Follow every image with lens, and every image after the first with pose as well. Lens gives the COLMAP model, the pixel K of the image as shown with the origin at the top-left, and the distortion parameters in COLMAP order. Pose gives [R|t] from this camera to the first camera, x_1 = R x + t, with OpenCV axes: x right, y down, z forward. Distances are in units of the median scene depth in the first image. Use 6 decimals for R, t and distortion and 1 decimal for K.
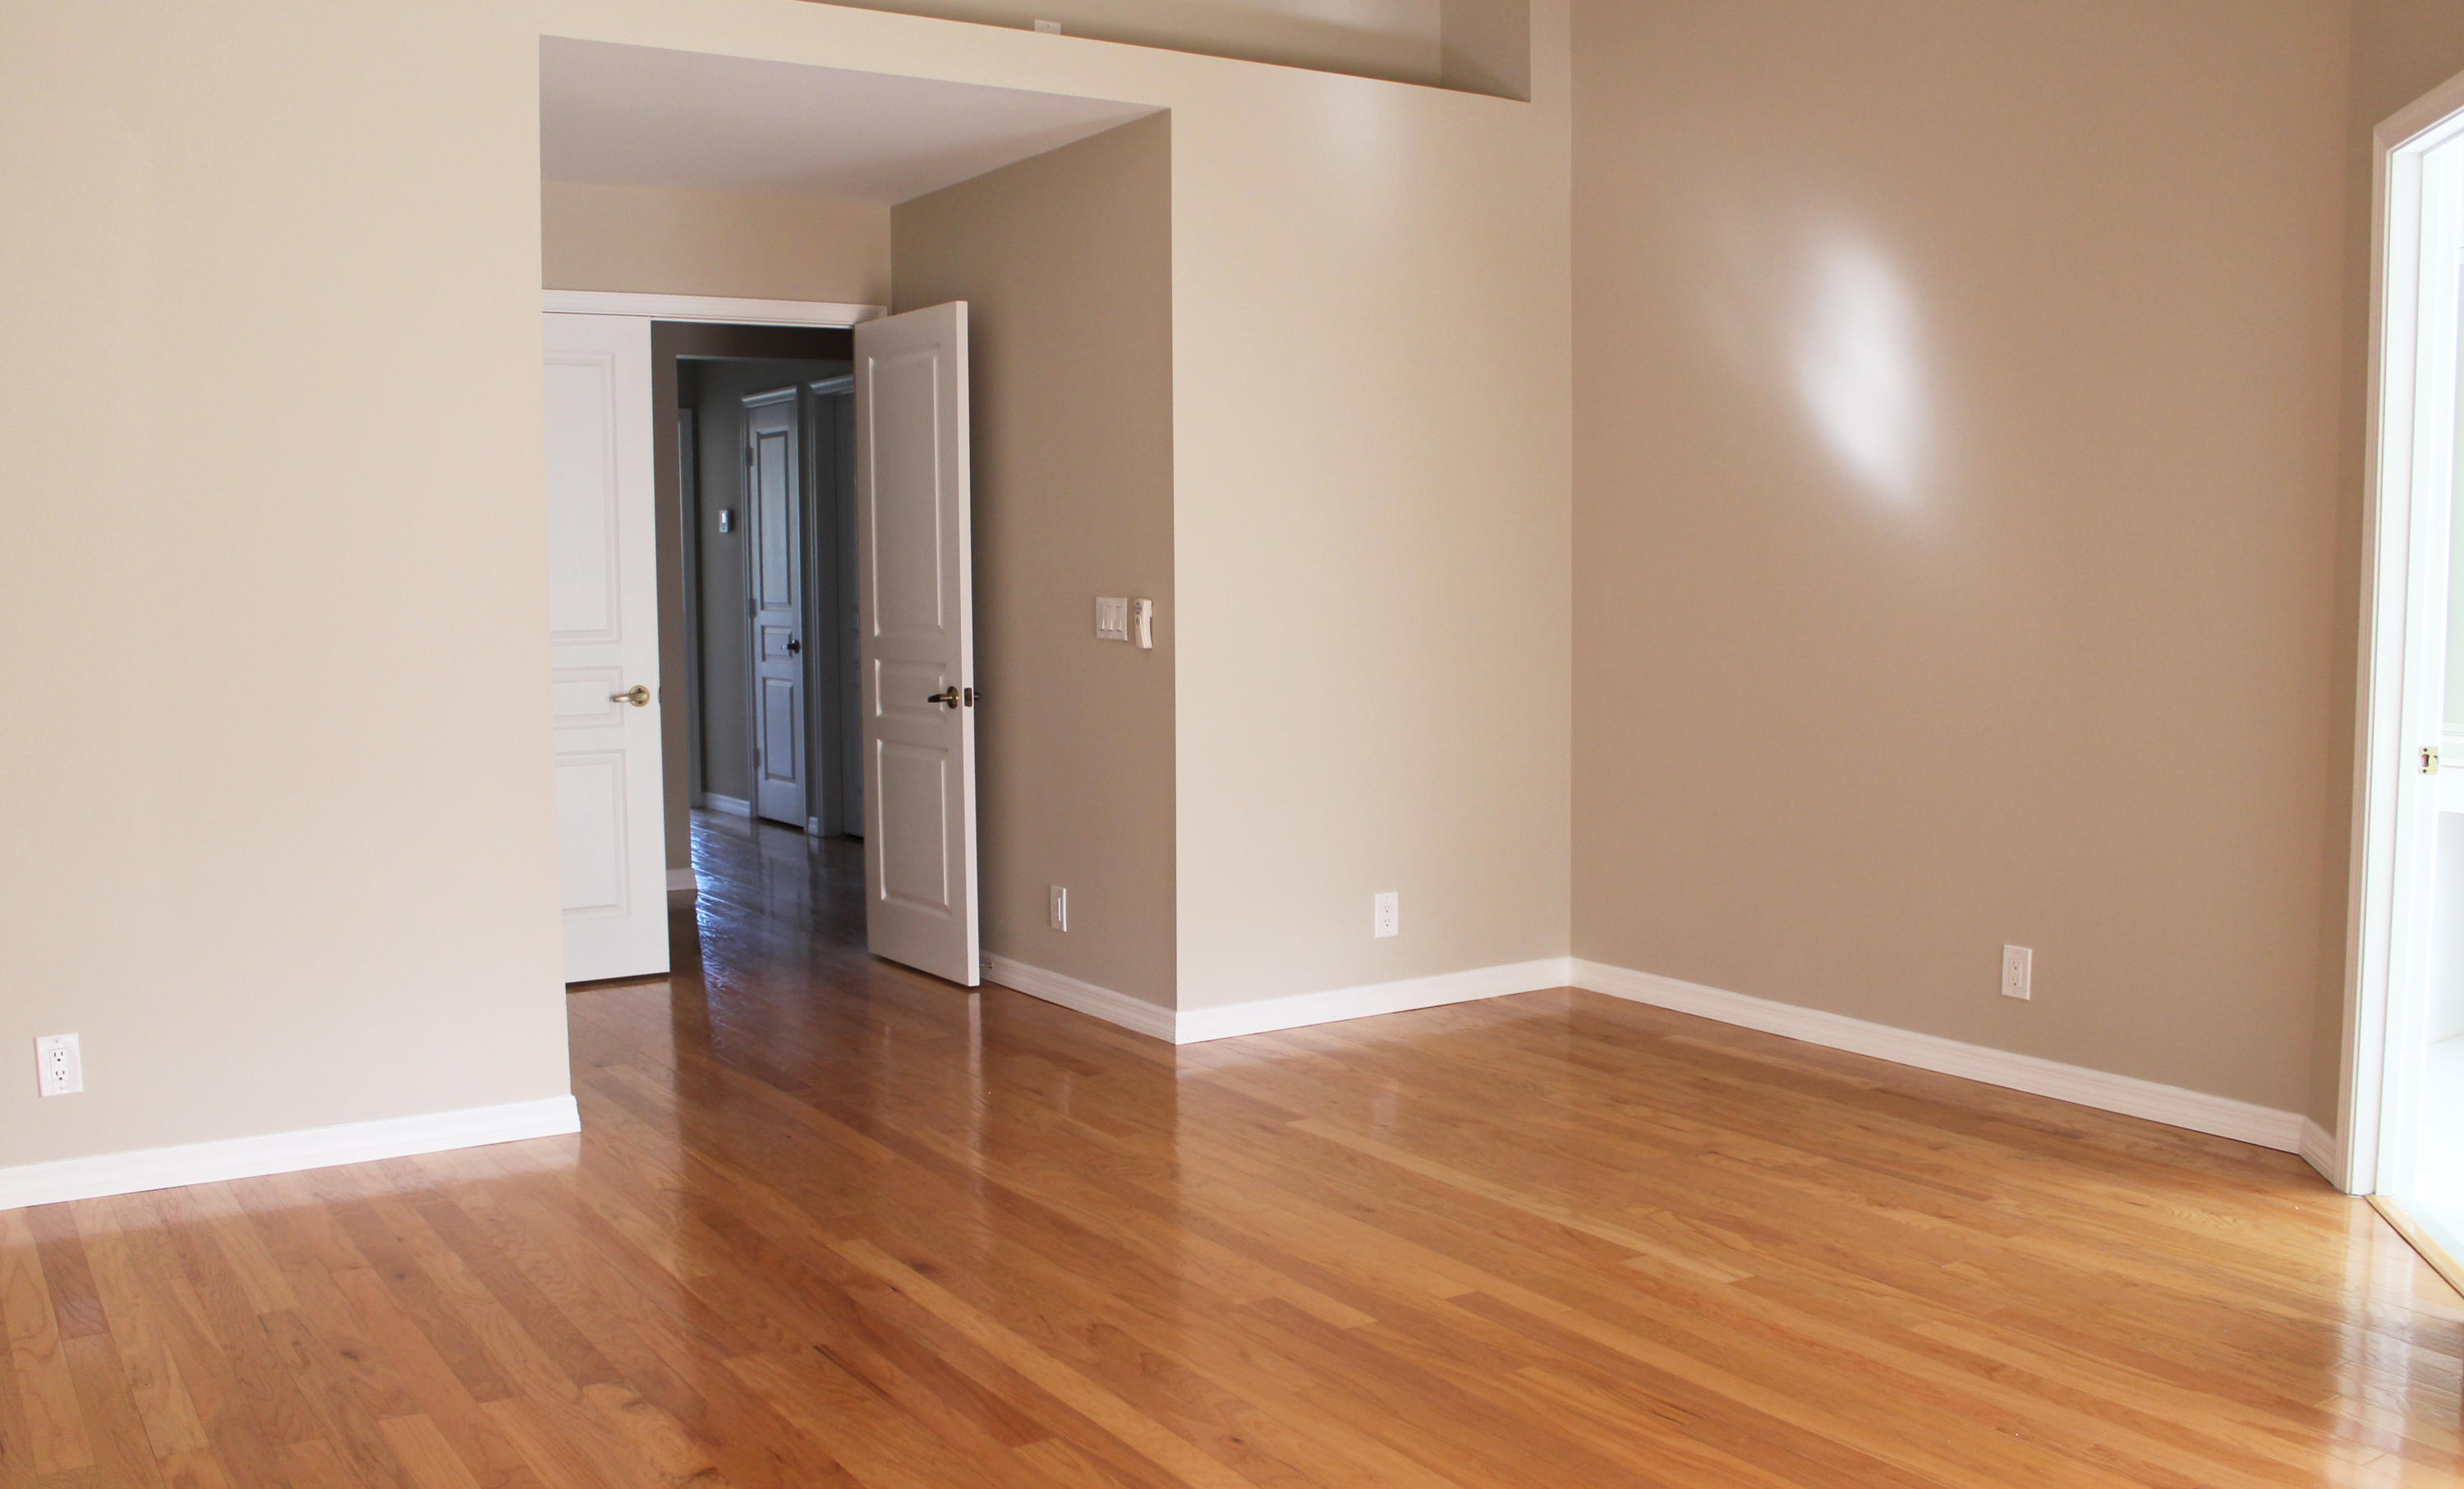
lens RADIAL K [[2184.9, 0, 1232.0], [0, 2184.9, 744.5], [0, 0, 1]] dist [-0.130802, 0.115399]
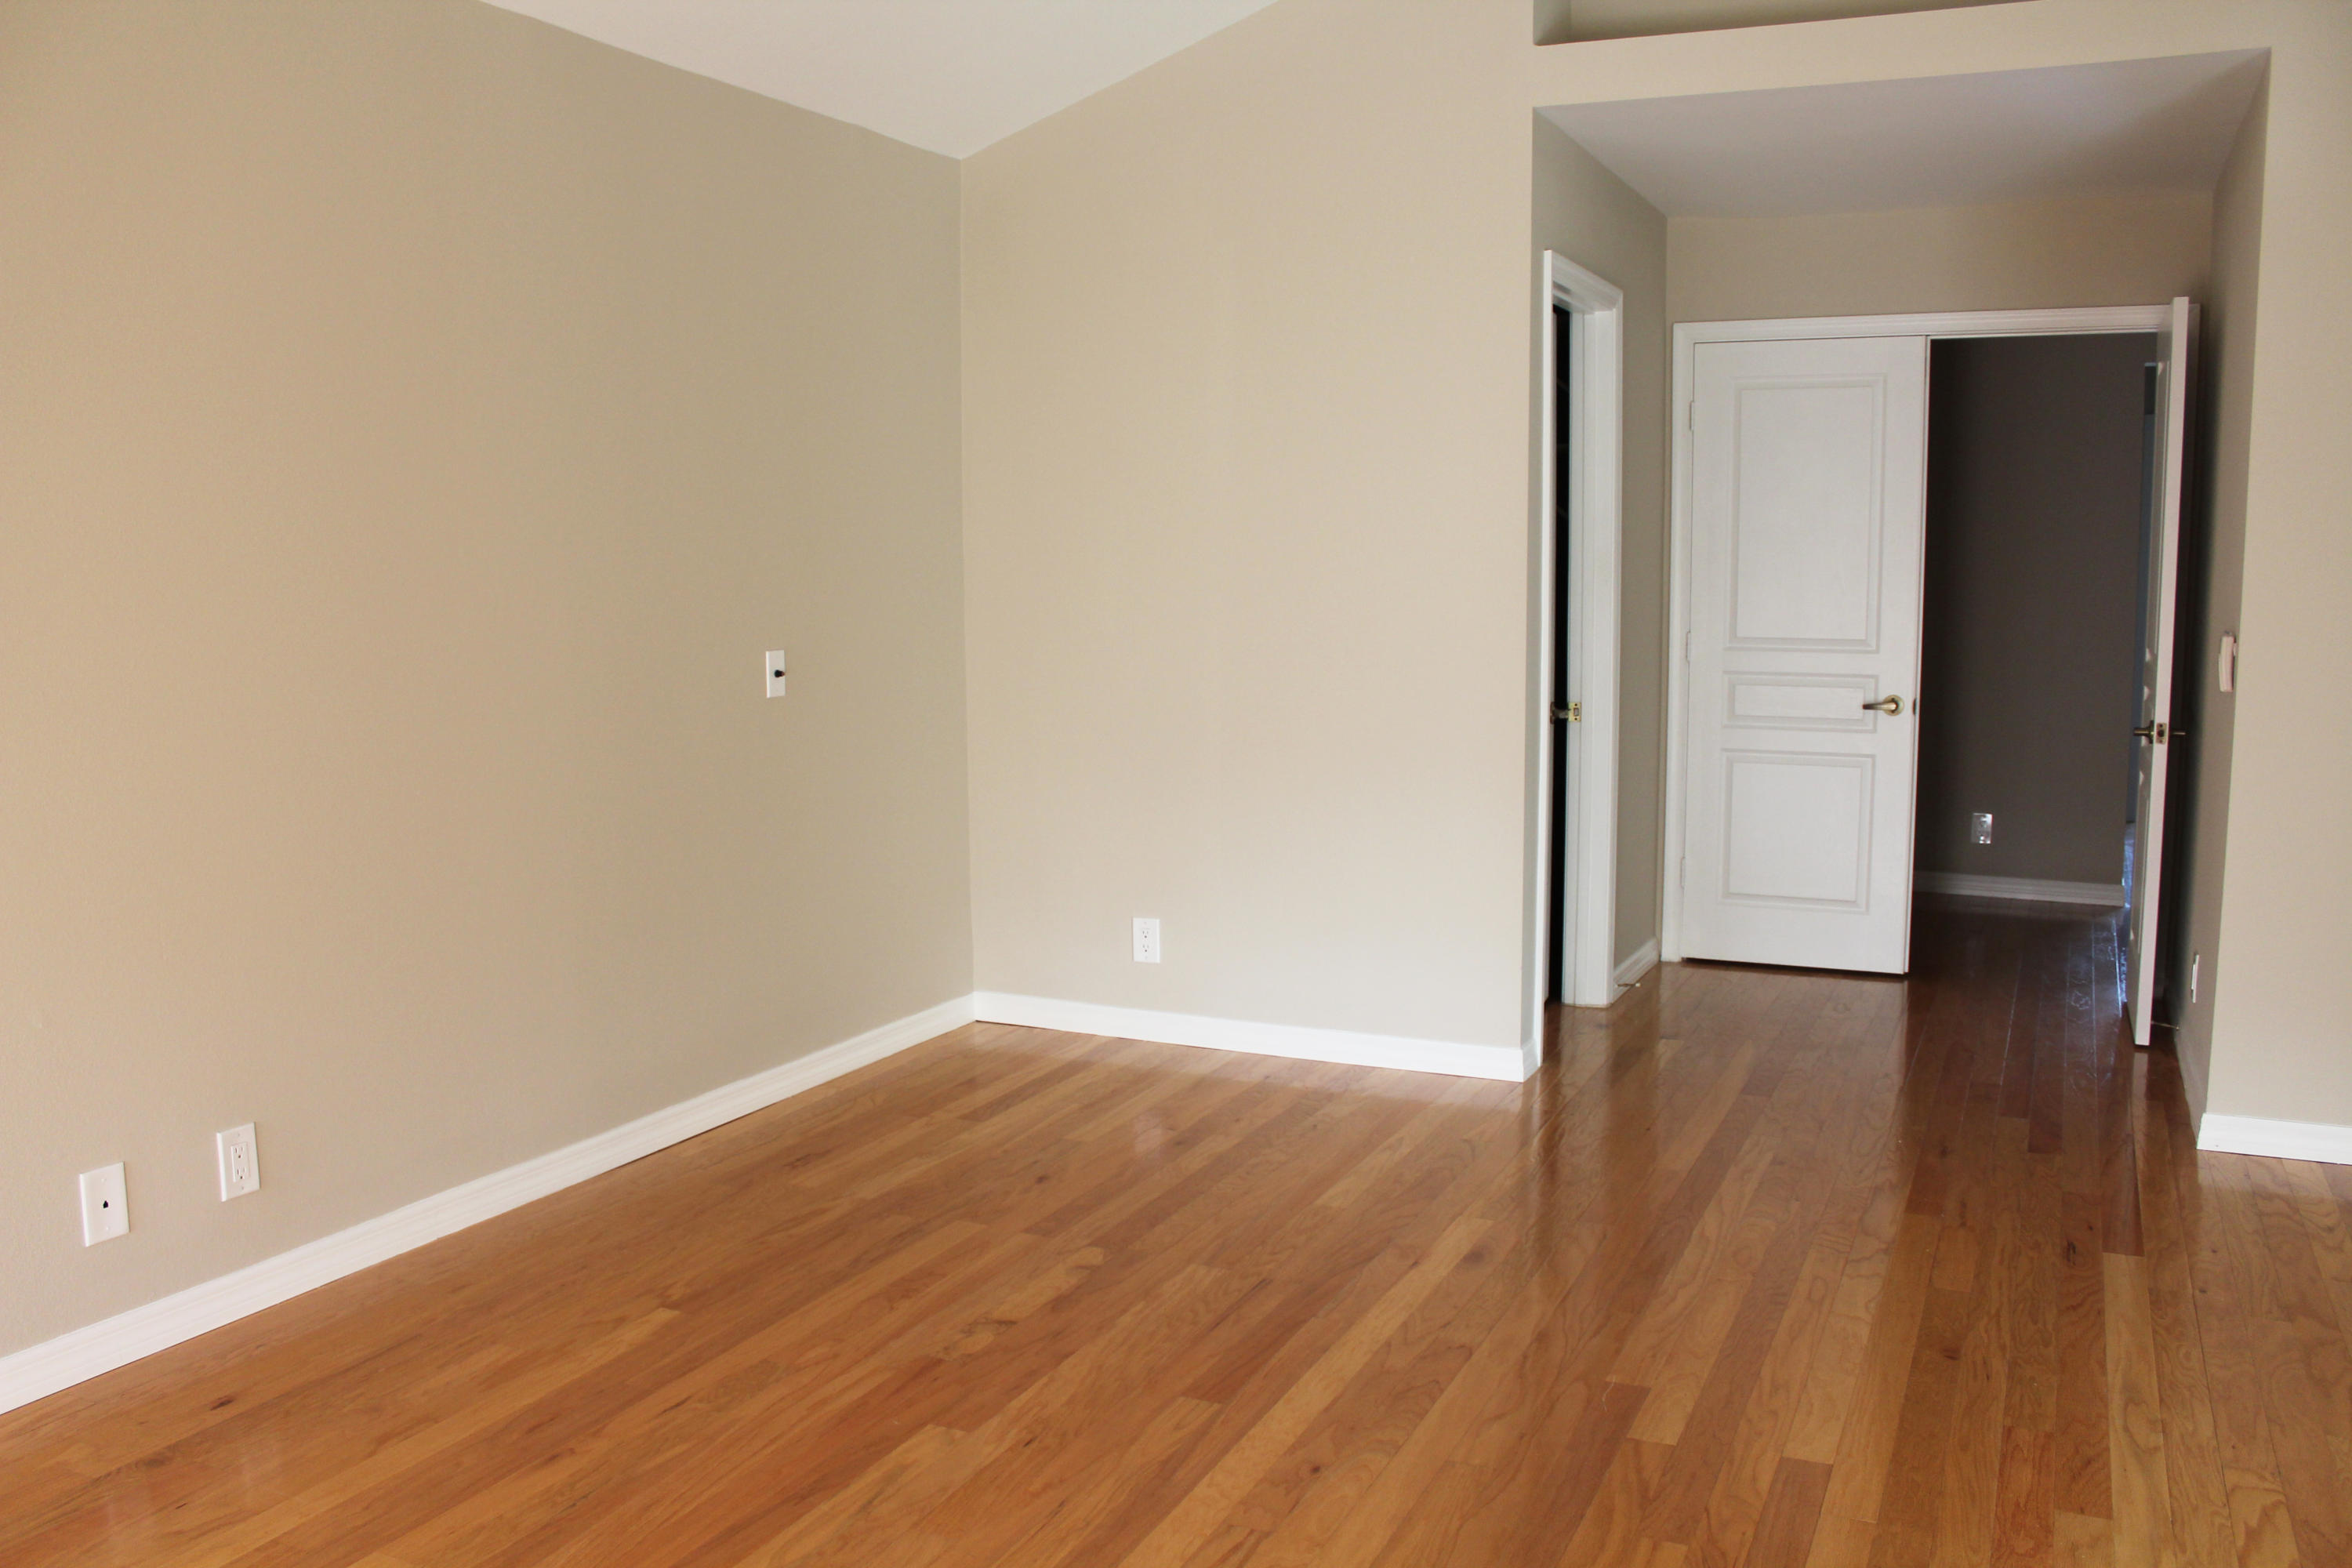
lens RADIAL K [[1988.3, 0, 1176.0], [0, 1988.3, 784.0], [0, 0, 1]] dist [-0.138703, 0.131634]
pose [[0.538651, 0.102837, -0.836229, 0.520142], [-0.075308, 0.994427, 0.073782, -0.044756], [0.839156, 0.023232, 0.543394, 0.324762]]
